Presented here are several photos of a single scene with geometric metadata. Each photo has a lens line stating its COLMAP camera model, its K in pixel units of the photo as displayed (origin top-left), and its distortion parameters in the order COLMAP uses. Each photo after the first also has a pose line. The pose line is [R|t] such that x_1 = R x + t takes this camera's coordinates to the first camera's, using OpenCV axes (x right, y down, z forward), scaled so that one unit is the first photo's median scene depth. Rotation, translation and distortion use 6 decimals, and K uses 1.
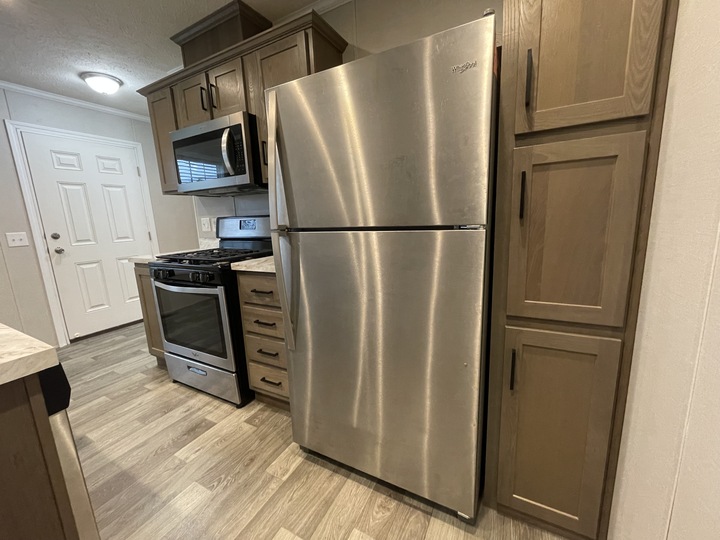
lens RADIAL K [[290.2, 0, 360.0], [0, 290.2, 270.0], [0, 0, 1]] dist [-0.001296, -0.000229]
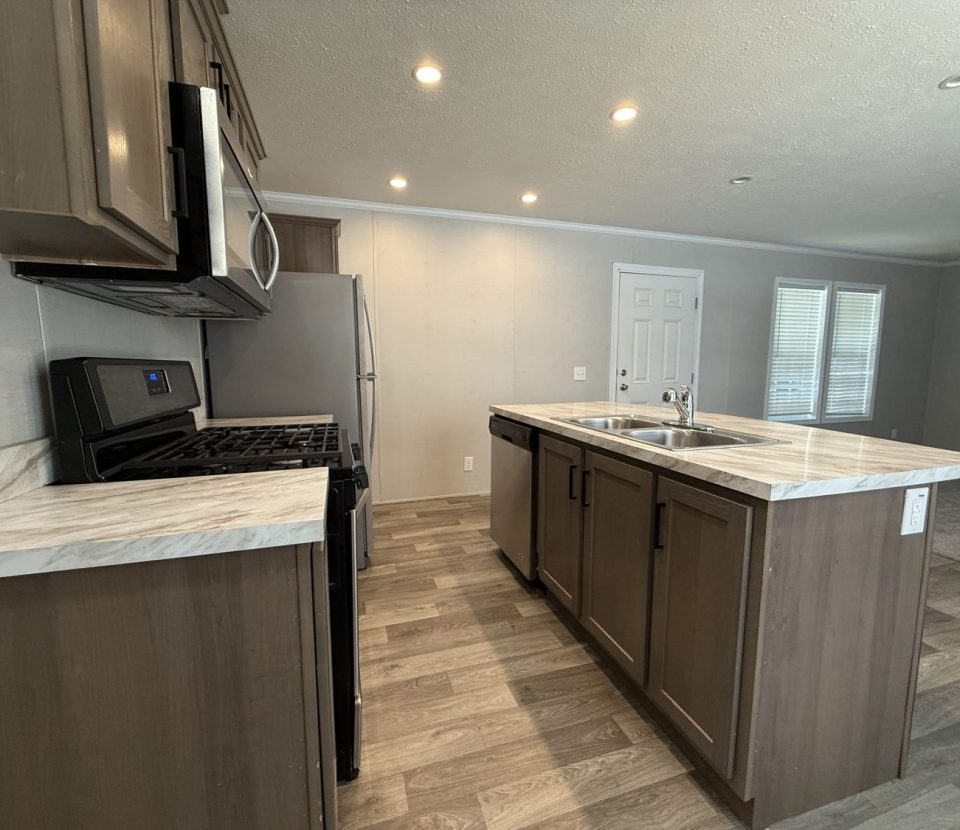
lens RADIAL K [[437.7, 0, 480.0], [0, 437.7, 415.0], [0, 0, 1]] dist [-0.001848, -0.000116]
pose [[-0.716137, -0.039836, 0.696822, -1.644782], [0.156319, 0.963854, 0.215754, -0.254080], [-0.680229, 0.263436, -0.684025, 1.660377]]
